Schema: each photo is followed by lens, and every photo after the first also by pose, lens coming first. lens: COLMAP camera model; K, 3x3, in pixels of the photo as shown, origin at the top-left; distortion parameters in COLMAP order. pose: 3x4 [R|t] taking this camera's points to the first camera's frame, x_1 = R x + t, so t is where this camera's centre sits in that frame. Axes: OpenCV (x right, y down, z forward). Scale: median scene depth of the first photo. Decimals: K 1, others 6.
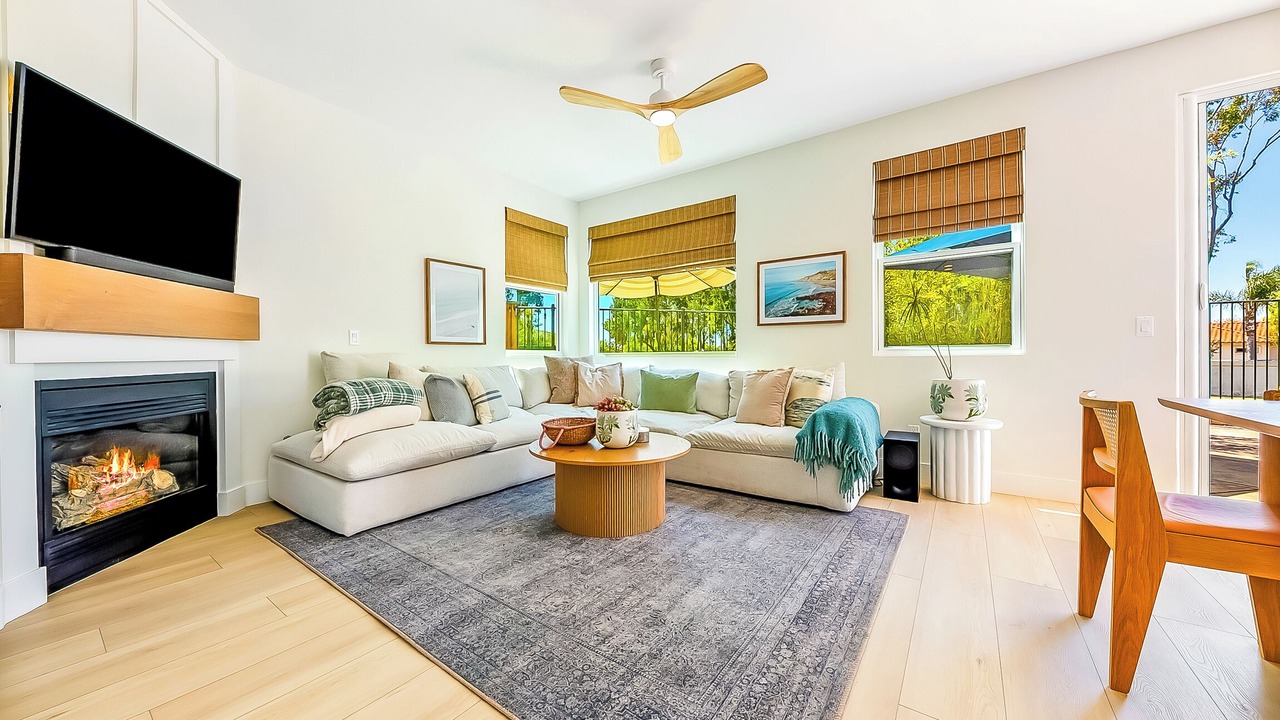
lens RADIAL K [[442.7, 0, 638.8], [0, 442.7, 357.7], [0, 0, 1]] dist [0.000394, -0.000899]
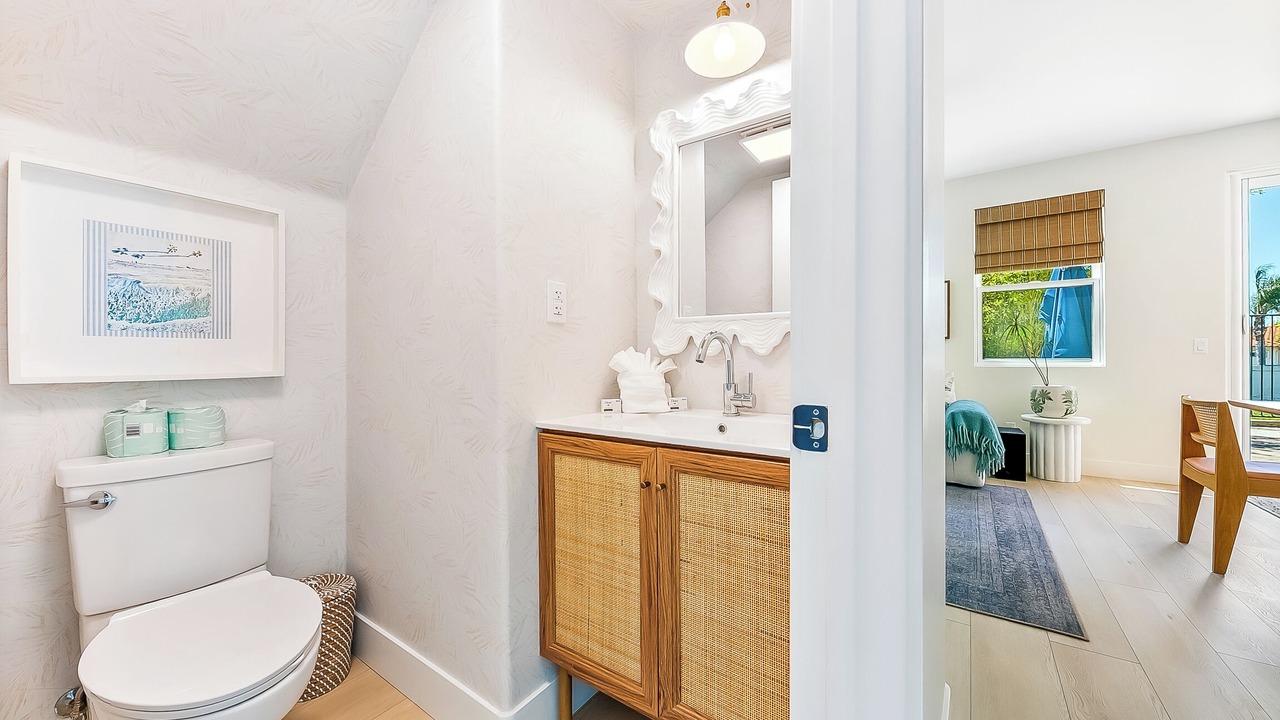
lens RADIAL K [[448.6, 0, 644.9], [0, 448.6, 358.0], [0, 0, 1]] dist [-0.010301, 0.000354]
pose [[0.999999, 0.001227, -0.001190, -0.496441], [-0.001234, 0.999980, -0.006242, -0.023860], [0.001183, 0.006244, 0.999980, -0.309711]]
